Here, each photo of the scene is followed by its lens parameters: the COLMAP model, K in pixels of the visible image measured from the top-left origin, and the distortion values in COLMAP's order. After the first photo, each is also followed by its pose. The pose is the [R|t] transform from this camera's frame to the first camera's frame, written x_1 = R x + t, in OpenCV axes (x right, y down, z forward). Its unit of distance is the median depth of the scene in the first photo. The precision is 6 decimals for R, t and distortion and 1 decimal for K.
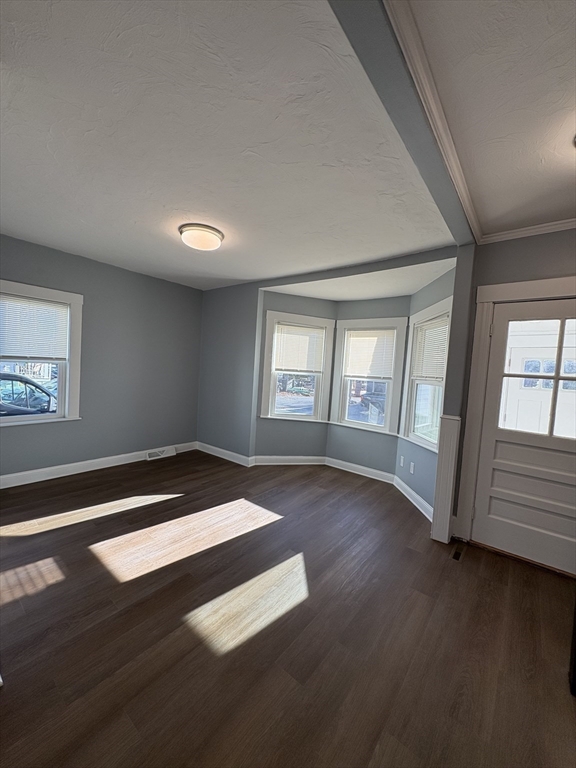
lens RADIAL K [[304.7, 0, 287.9], [0, 304.7, 384.2], [0, 0, 1]] dist [-0.004136, 0.000212]
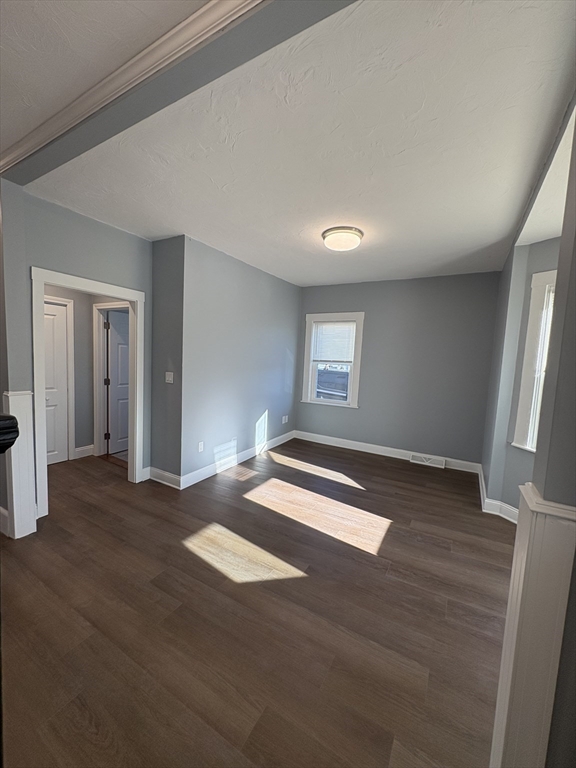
lens RADIAL K [[304.7, 0, 286.3], [0, 304.7, 382.9], [0, 0, 1]] dist [-0.004136, 0.000212]
pose [[0.148882, 0.033430, -0.988290, 0.590900], [-0.092724, 0.995497, 0.019705, 0.012740], [0.984498, 0.088705, 0.151311, 0.540363]]
